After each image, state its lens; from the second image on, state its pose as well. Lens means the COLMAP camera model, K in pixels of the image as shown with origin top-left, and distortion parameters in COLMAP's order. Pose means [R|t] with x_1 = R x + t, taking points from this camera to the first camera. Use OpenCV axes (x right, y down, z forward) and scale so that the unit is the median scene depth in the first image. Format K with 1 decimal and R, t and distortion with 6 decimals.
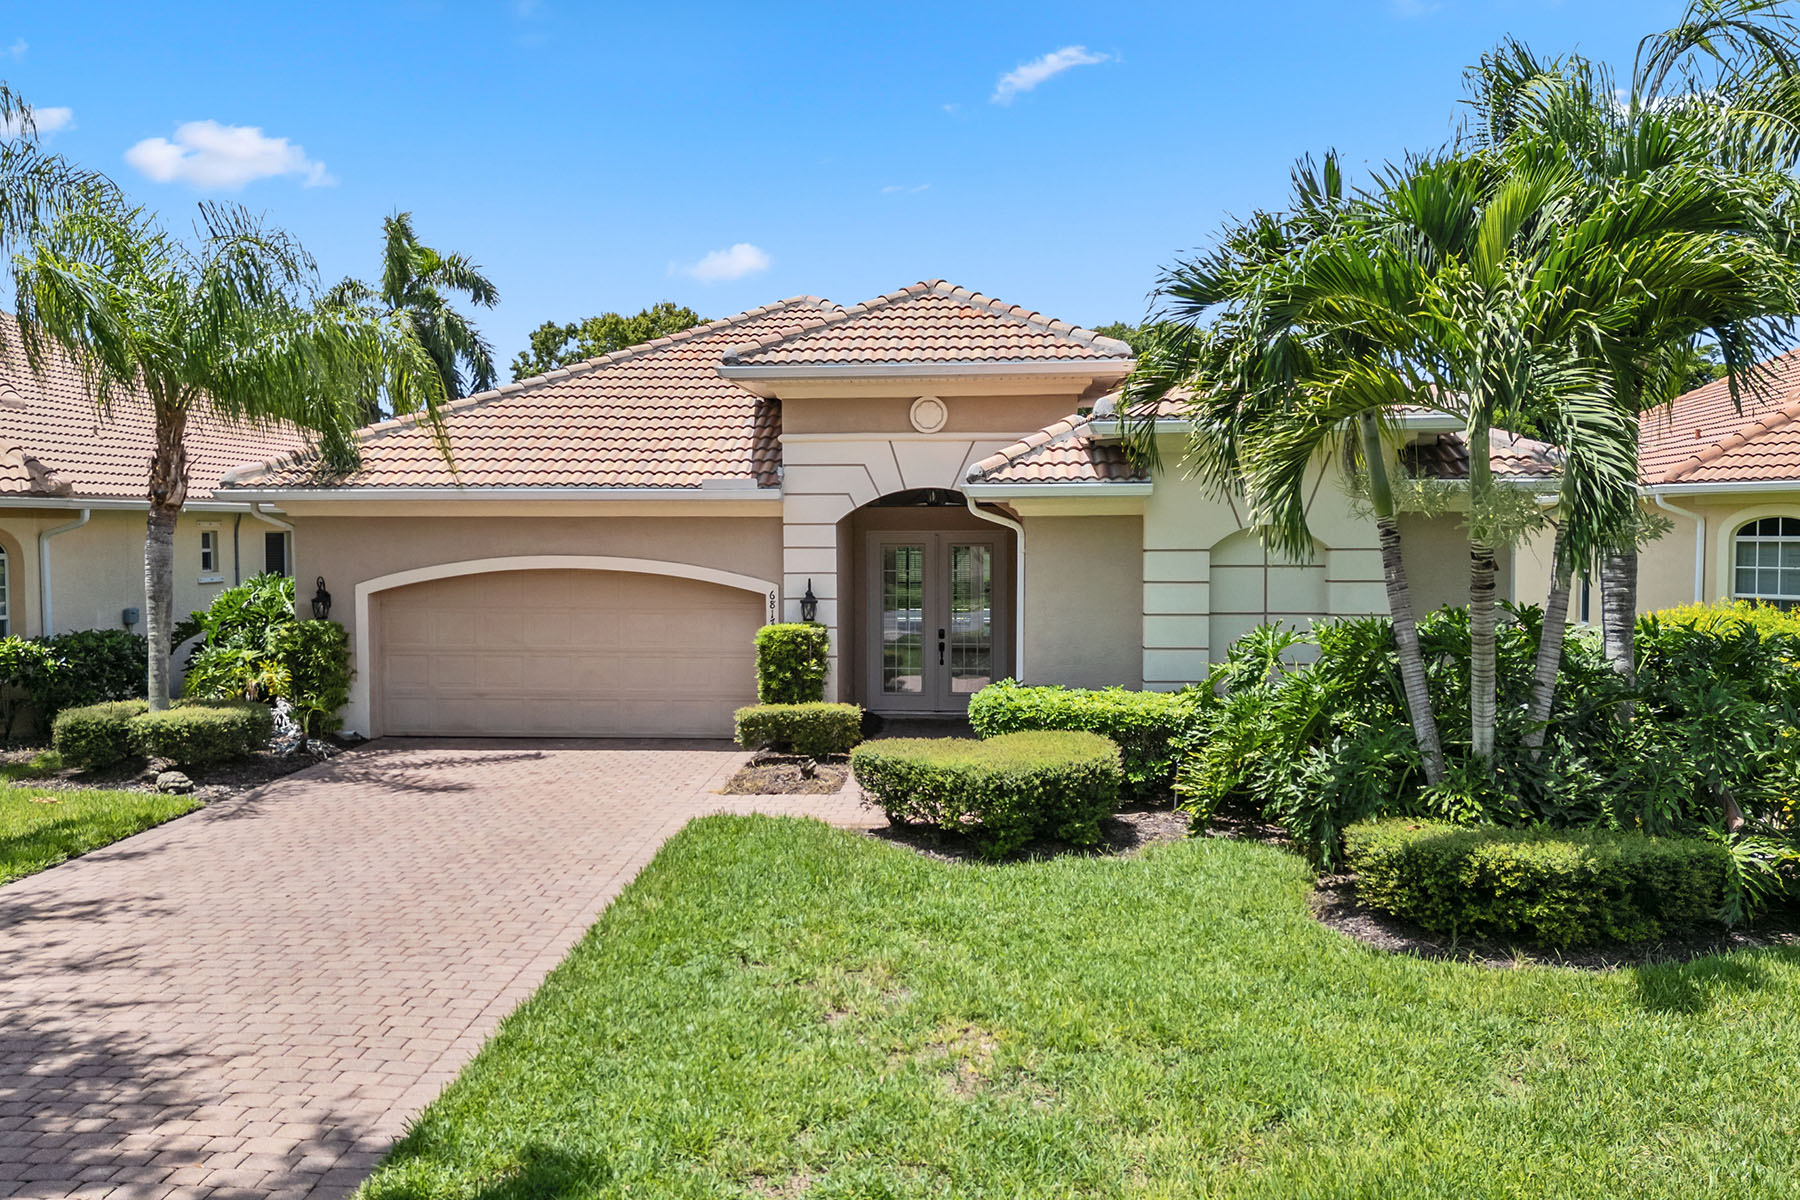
lens RADIAL K [[1492.6, 0, 898.5], [0, 1492.6, 594.8], [0, 0, 1]] dist [0.076916, -0.093546]
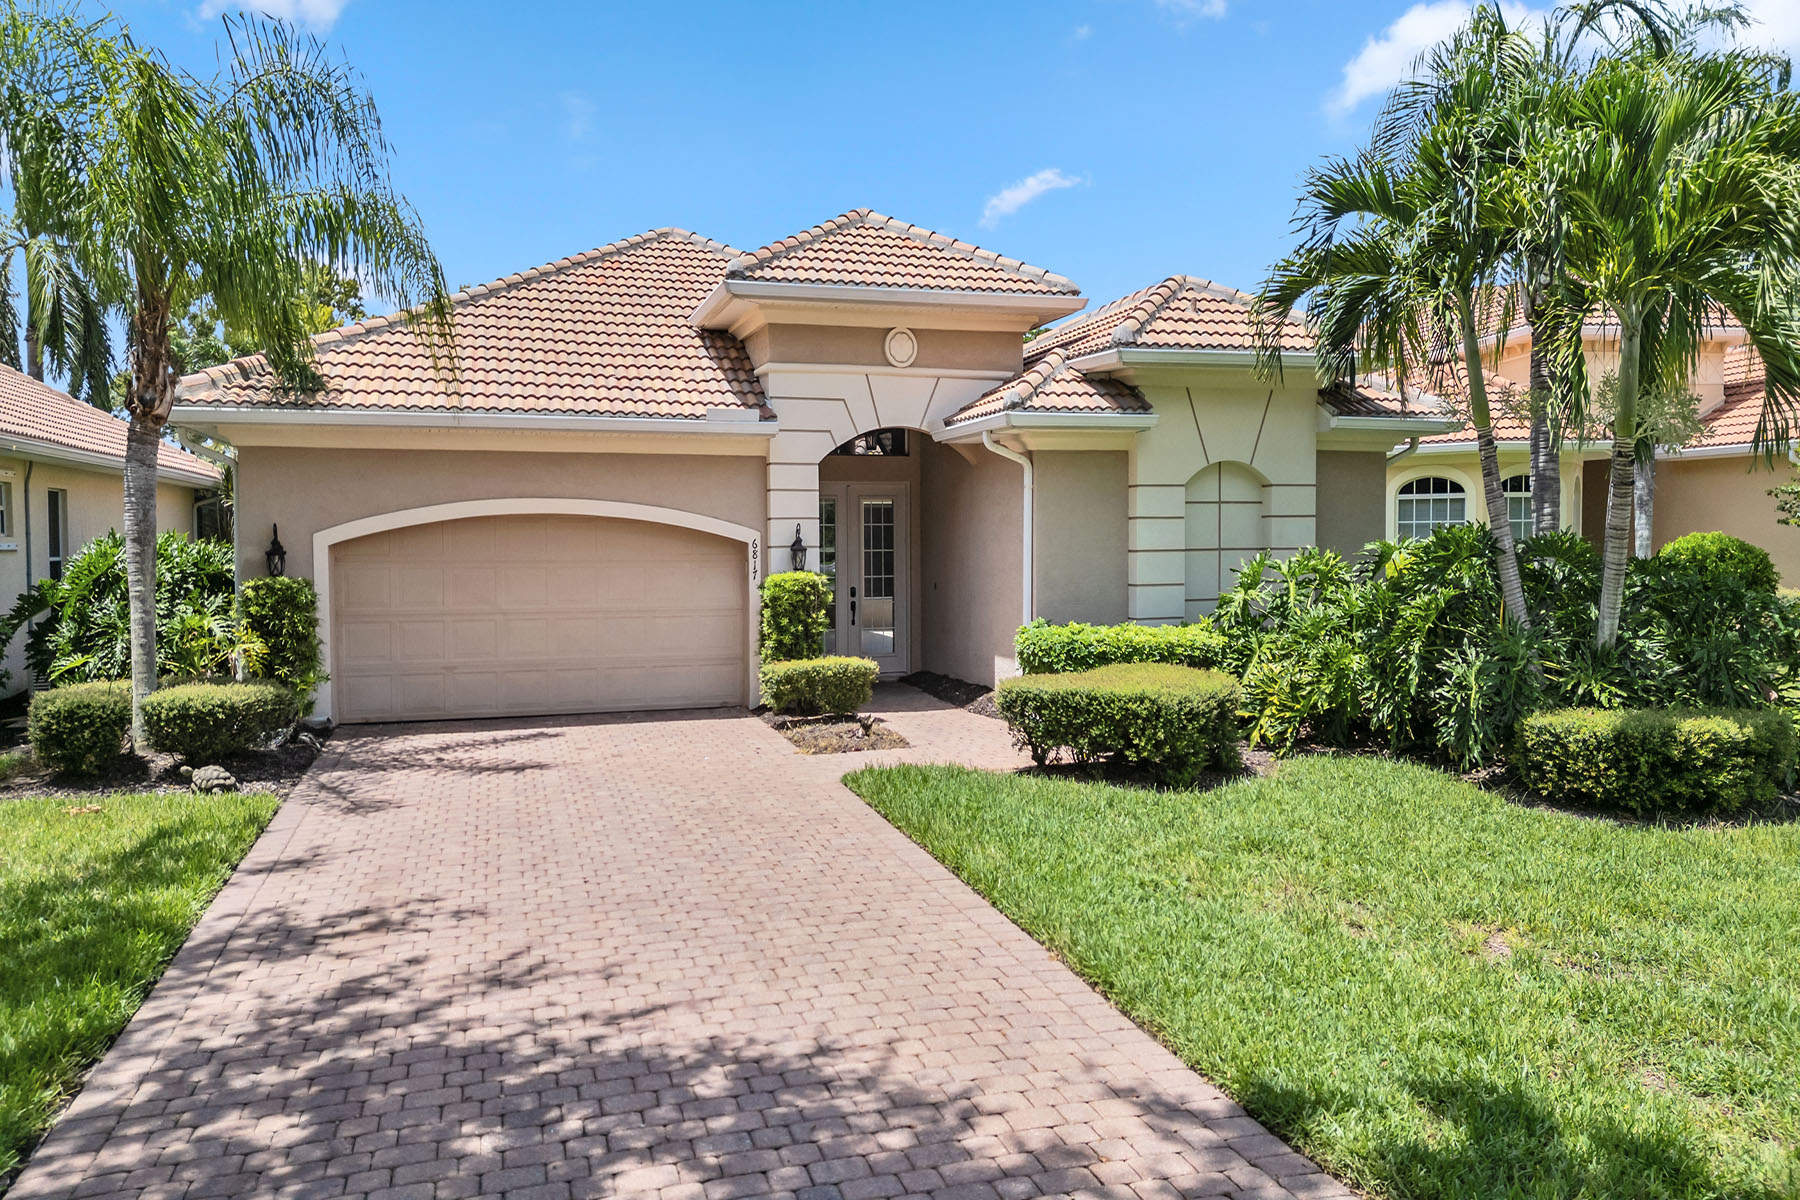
lens RADIAL K [[1492.6, 0, 899.1], [0, 1492.6, 599.8], [0, 0, 1]] dist [0.076916, -0.093546]
pose [[0.932243, -0.039777, 0.359640, -0.375031], [0.042339, 0.999103, 0.000755, 0.042299], [-0.359347, 0.014523, 0.933091, 0.151753]]
